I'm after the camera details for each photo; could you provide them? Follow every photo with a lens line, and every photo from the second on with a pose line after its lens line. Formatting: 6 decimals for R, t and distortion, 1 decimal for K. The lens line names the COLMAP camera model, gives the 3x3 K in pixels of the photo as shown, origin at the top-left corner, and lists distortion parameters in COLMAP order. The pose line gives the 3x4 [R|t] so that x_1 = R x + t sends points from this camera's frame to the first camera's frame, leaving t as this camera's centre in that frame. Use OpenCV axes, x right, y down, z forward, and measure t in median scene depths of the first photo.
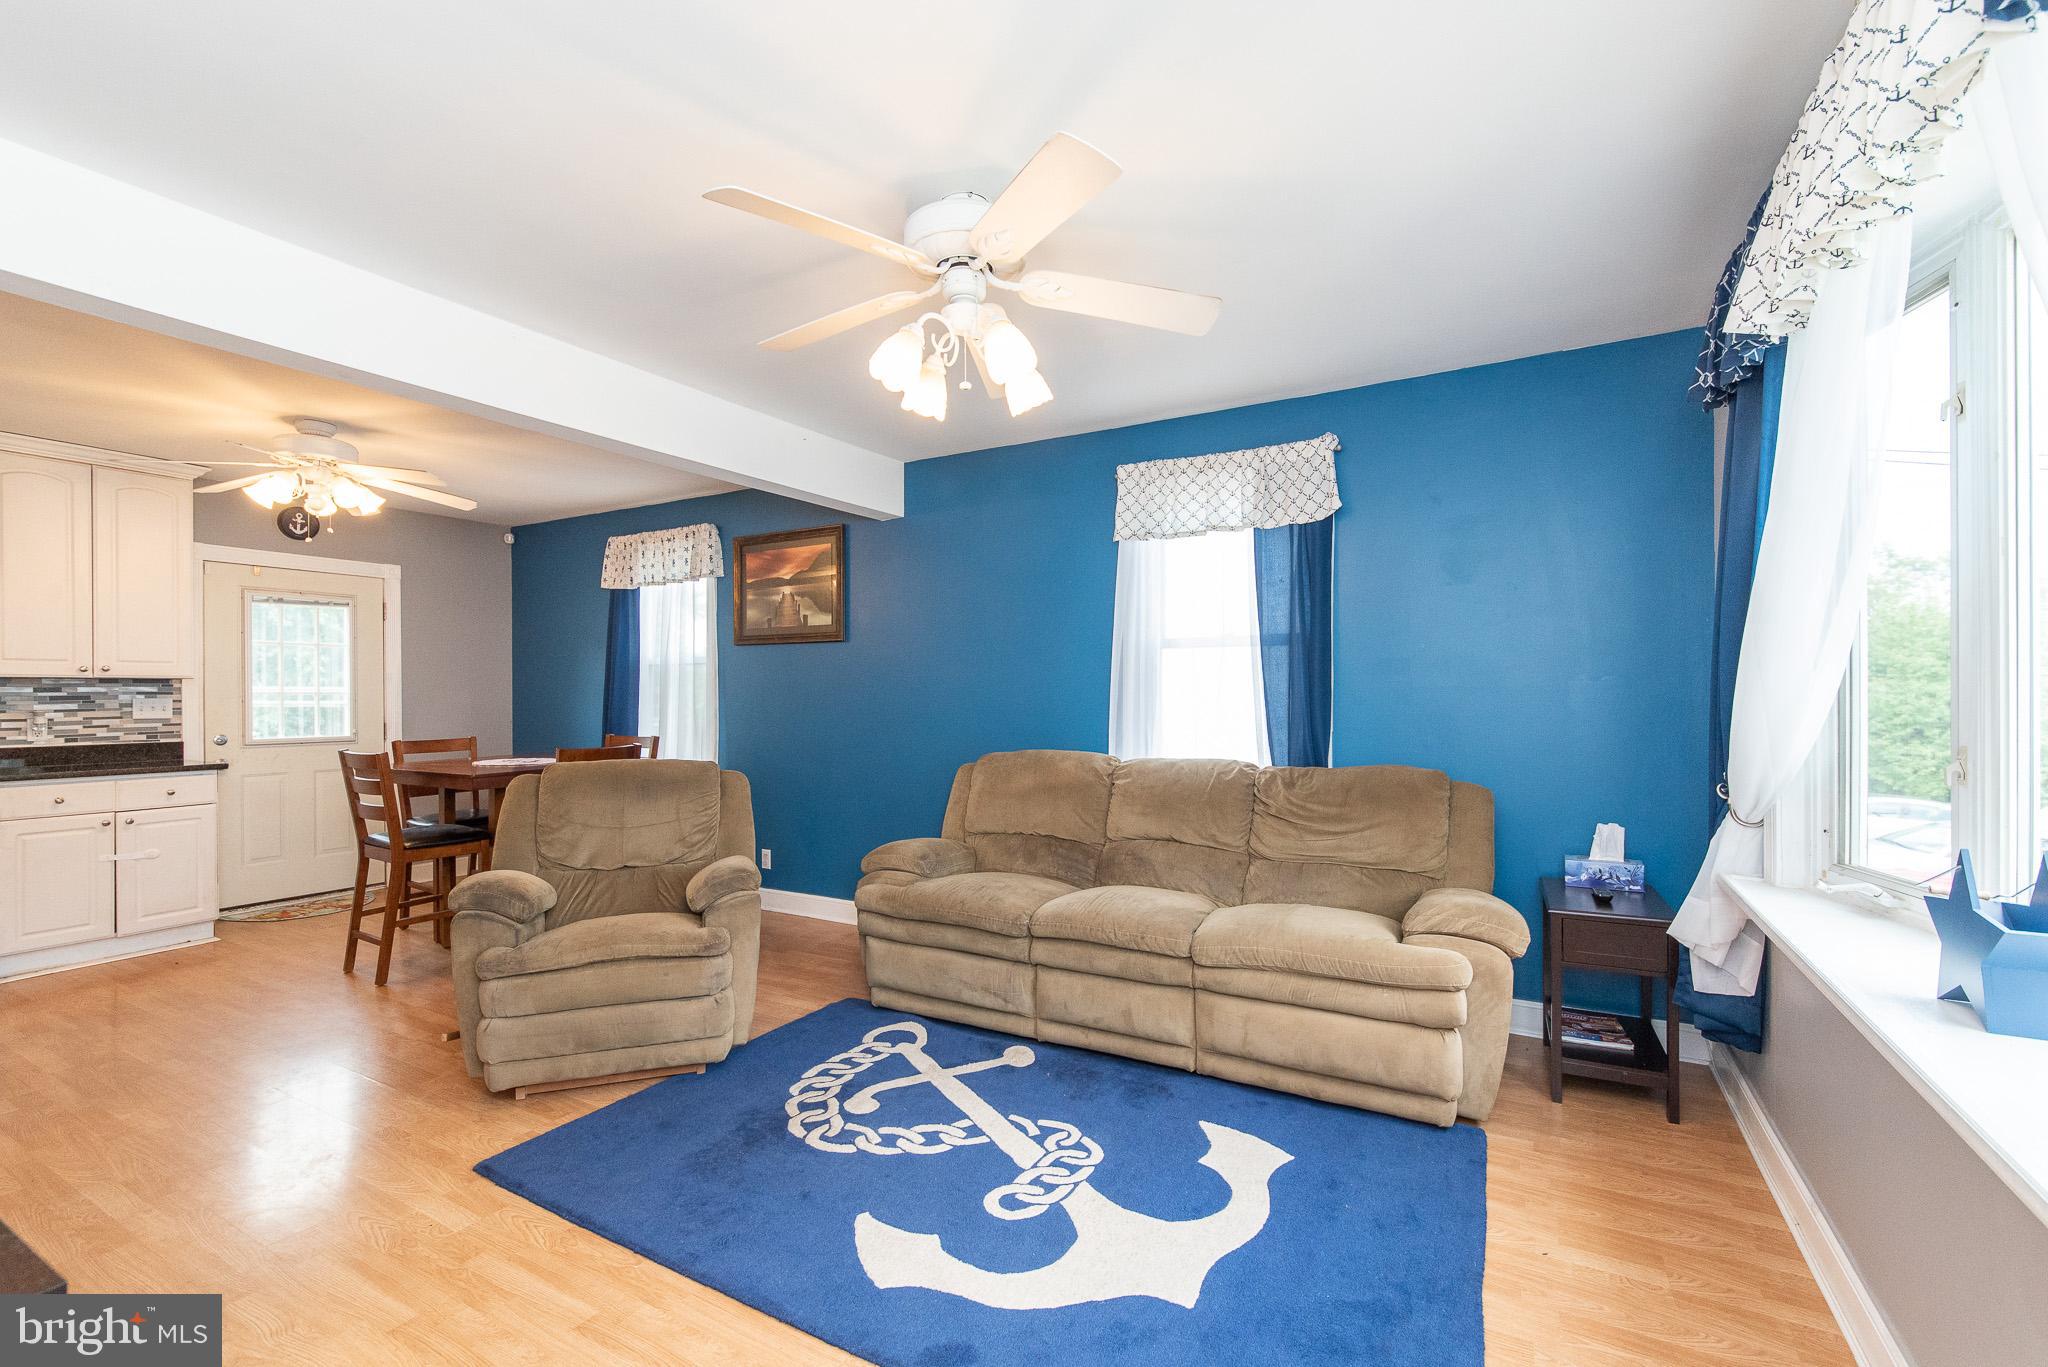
lens RADIAL K [[875.7, 0, 1012.7], [0, 875.7, 706.4], [0, 0, 1]] dist [0.001041, -0.000070]
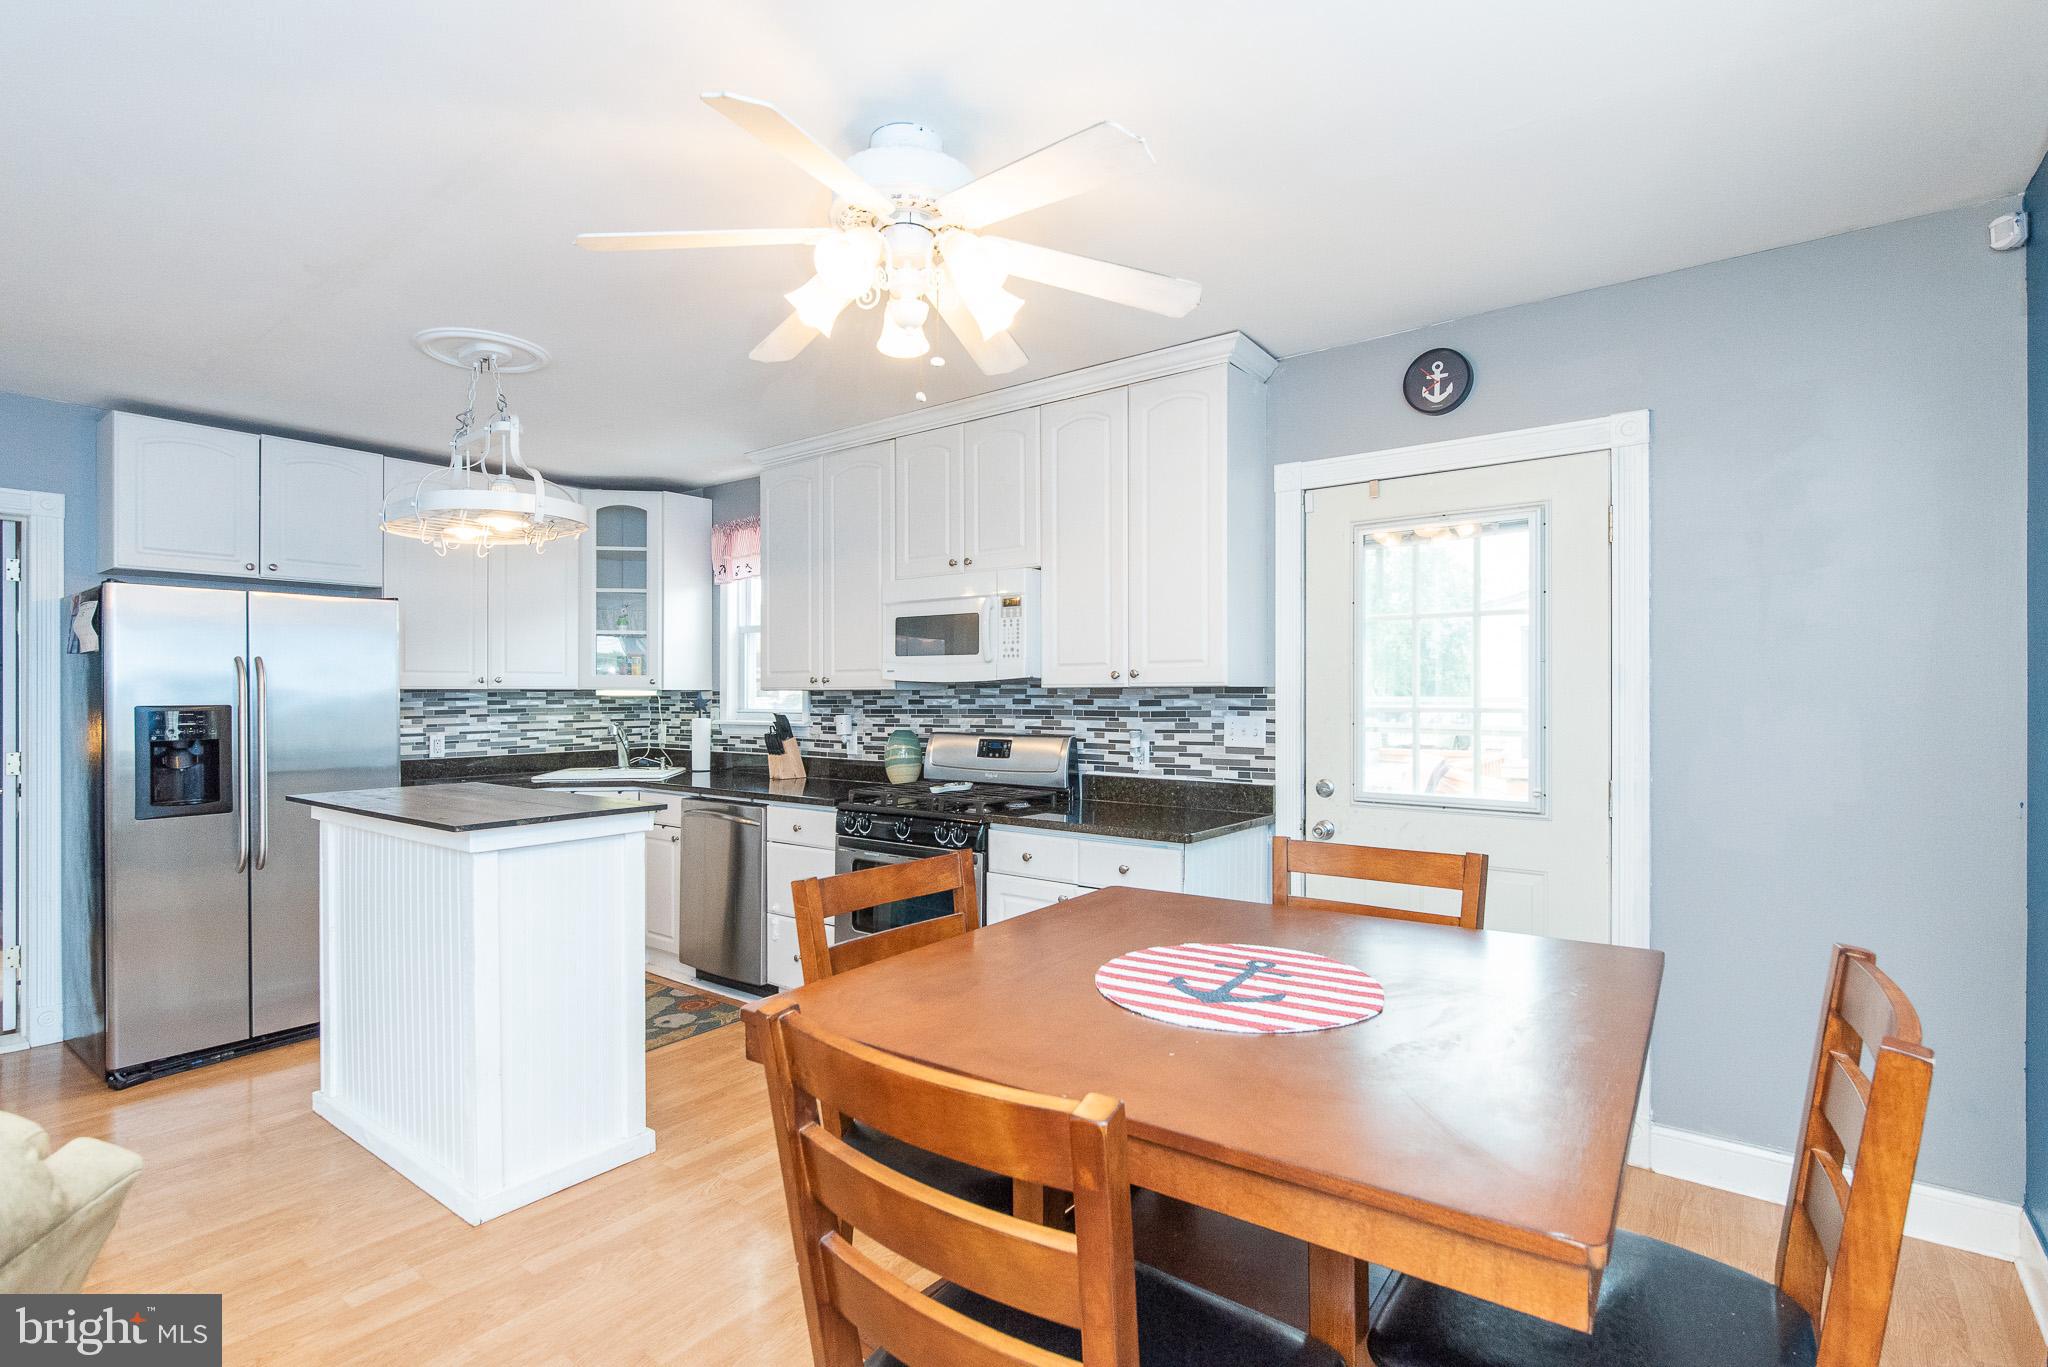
lens RADIAL K [[974.2, 0, 1033.6], [0, 974.2, 693.4], [0, 0, 1]] dist [0.001620, 0.000434]
pose [[-0.119977, 0.001862, -0.992775, -0.329327], [-0.010822, 0.999936, 0.003184, -0.036899], [0.992718, 0.011126, -0.119949, 1.281892]]
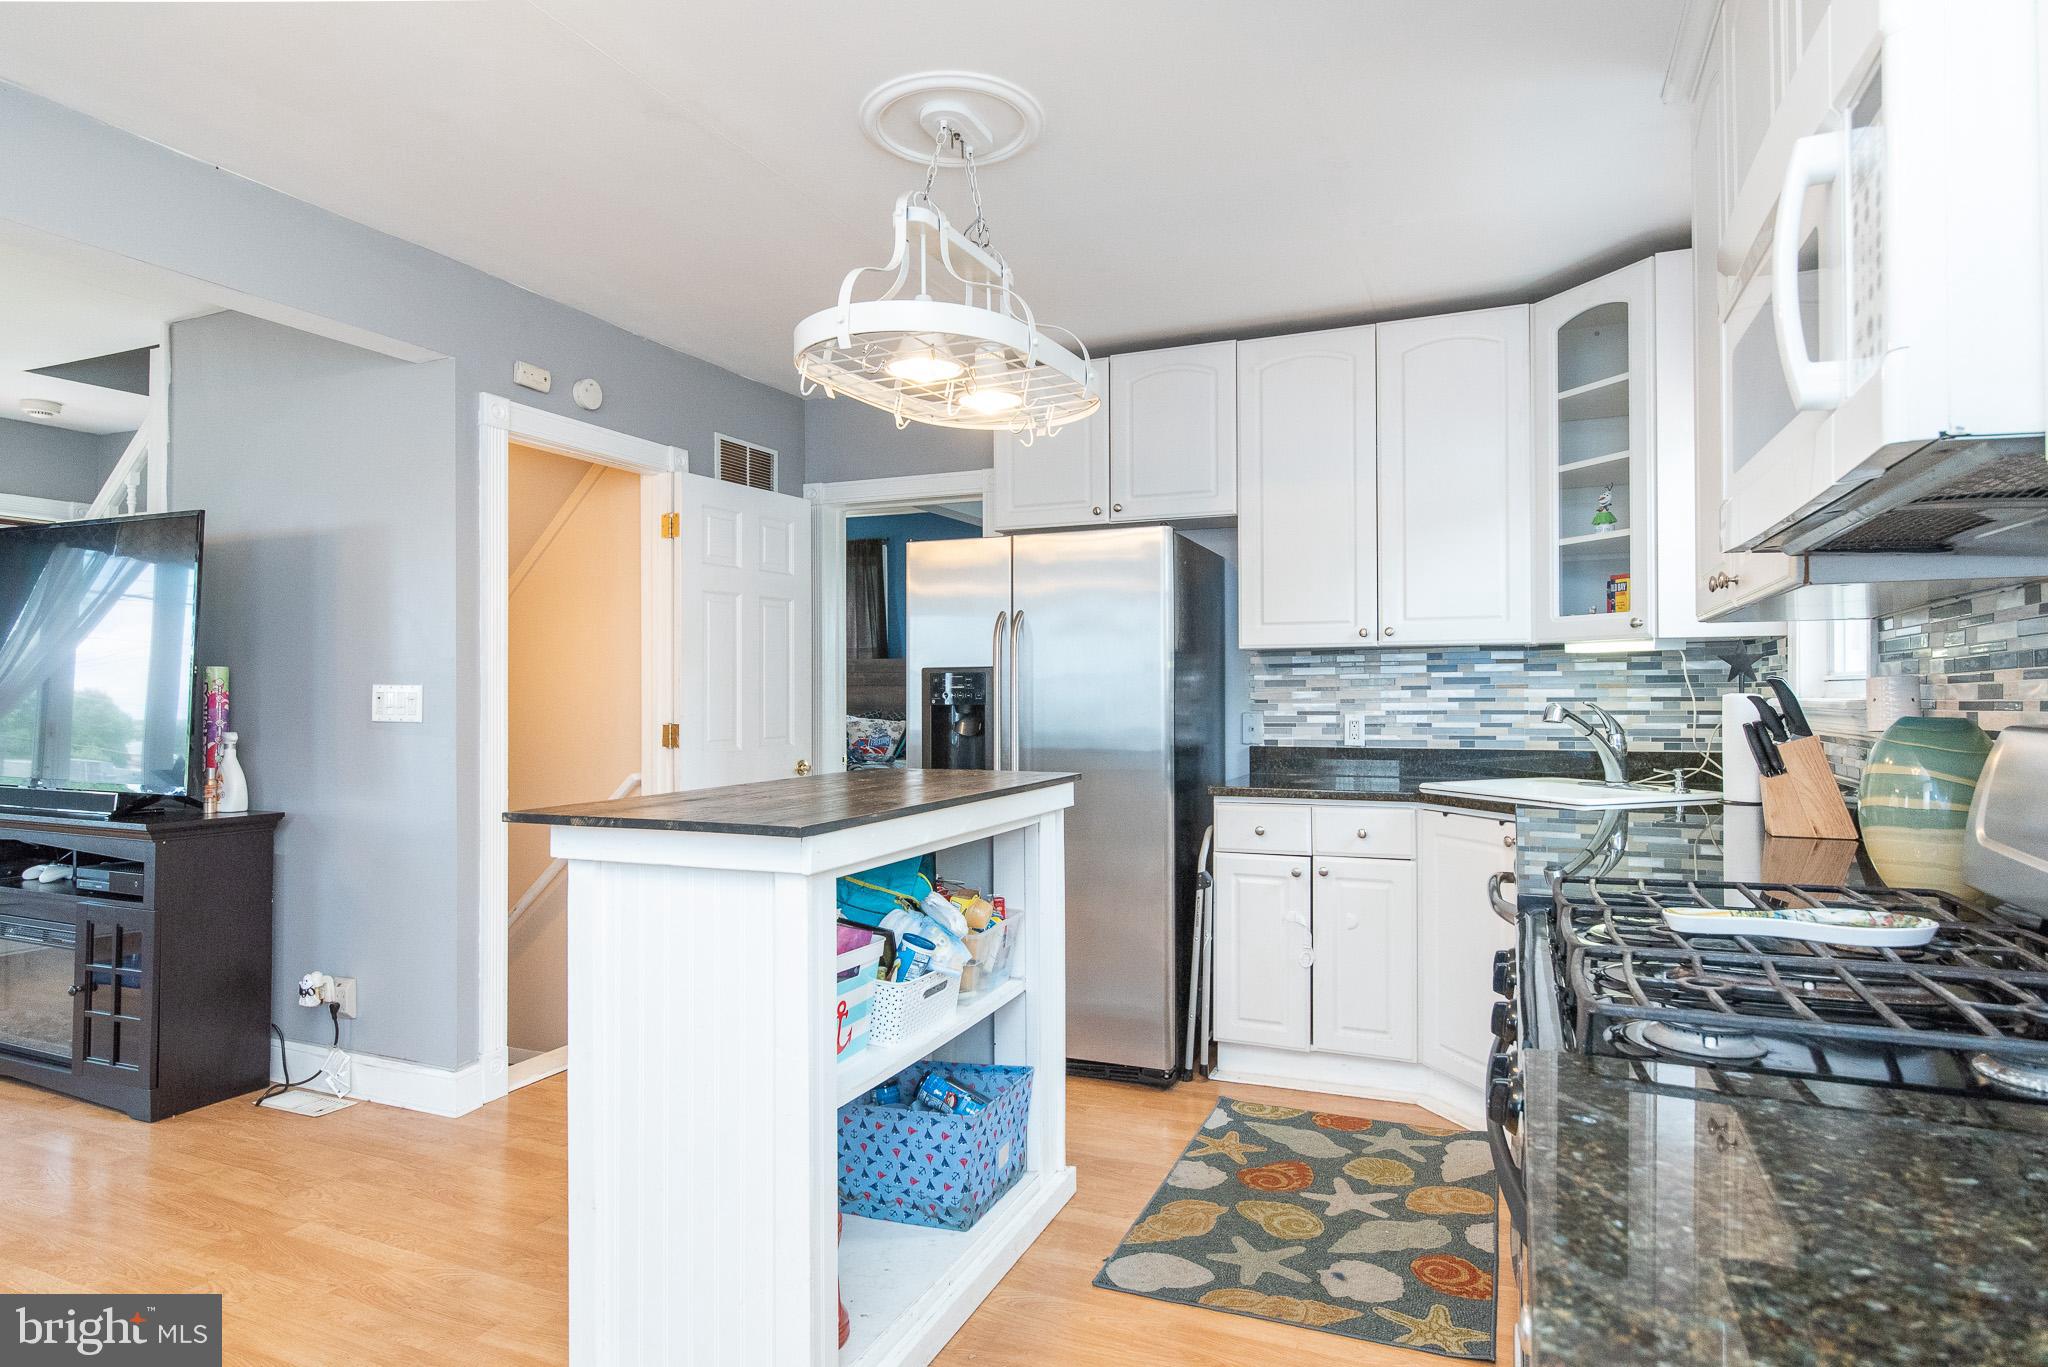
lens RADIAL K [[1125.1, 0, 1024.0], [0, 1125.1, 683.5], [0, 0, 1]] dist [-0.002466, -0.000203]
pose [[-0.993555, 0.004543, -0.113263, -1.149867], [0.004252, 0.999987, 0.002810, 0.000532], [0.113274, 0.002310, -0.993561, 1.365687]]
